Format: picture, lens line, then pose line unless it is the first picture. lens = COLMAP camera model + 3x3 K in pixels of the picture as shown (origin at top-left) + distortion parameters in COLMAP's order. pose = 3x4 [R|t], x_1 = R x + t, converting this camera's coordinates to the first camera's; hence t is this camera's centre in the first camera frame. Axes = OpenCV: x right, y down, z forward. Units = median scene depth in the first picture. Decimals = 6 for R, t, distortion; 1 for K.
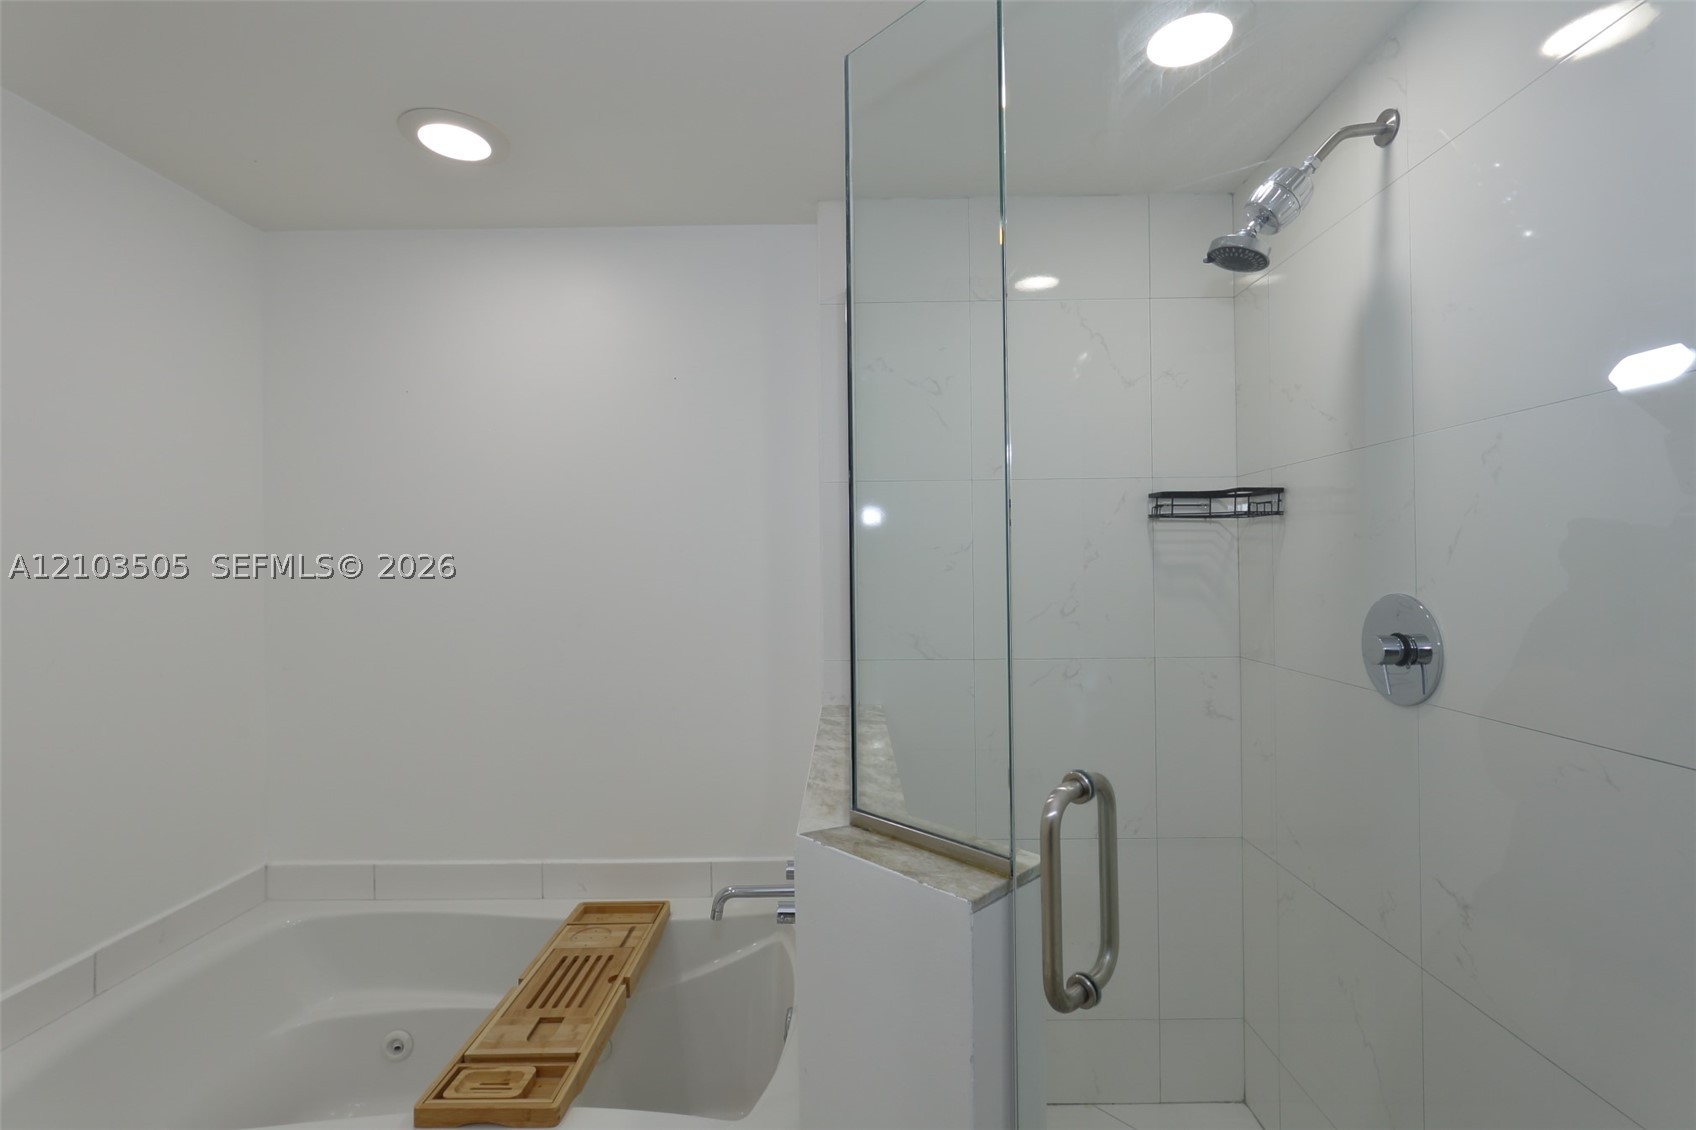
lens RADIAL K [[763.8, 0, 848.0], [0, 763.8, 565.0], [0, 0, 1]] dist [0.001047, 0.000096]
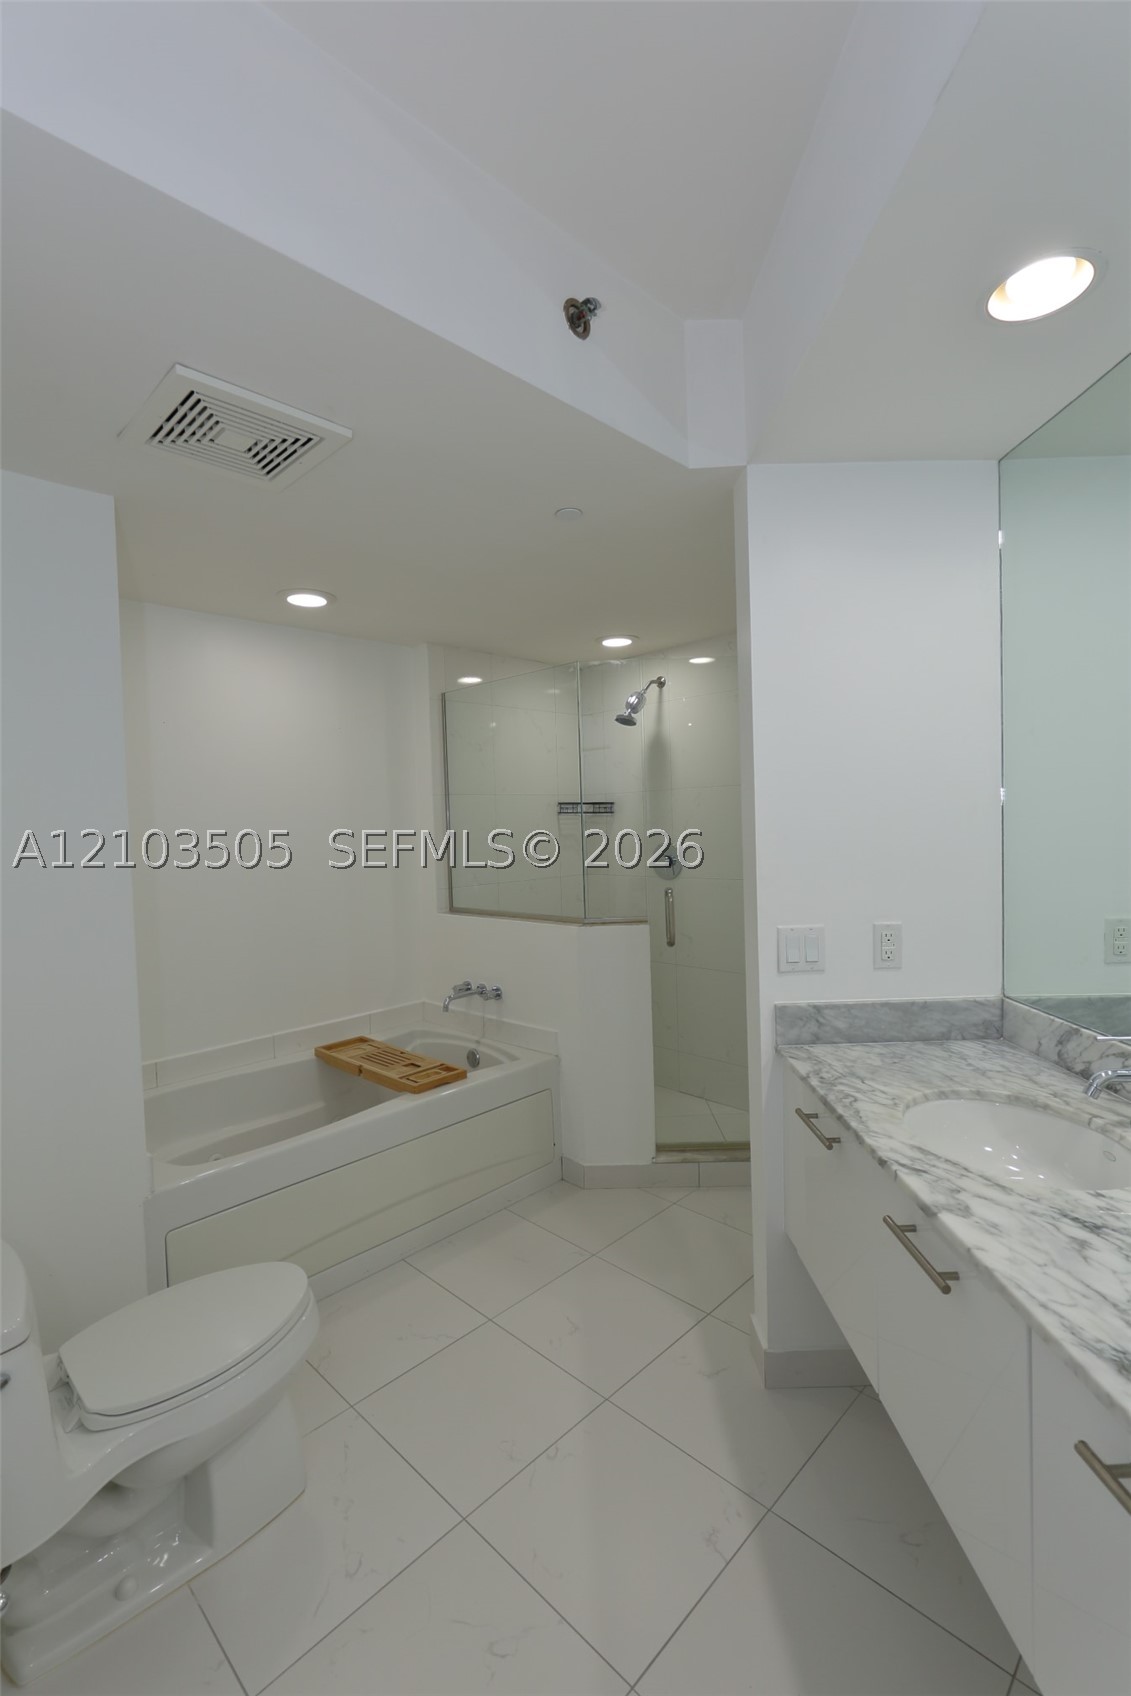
lens RADIAL K [[763.8, 0, 565.5], [0, 763.8, 848.0], [0, 0, 1]] dist [0.001047, 0.000096]
pose [[0.710102, -0.040534, 0.702931, -1.510322], [0.026994, 0.999175, 0.030347, -0.036603], [-0.703581, -0.002574, 0.710611, -0.755454]]
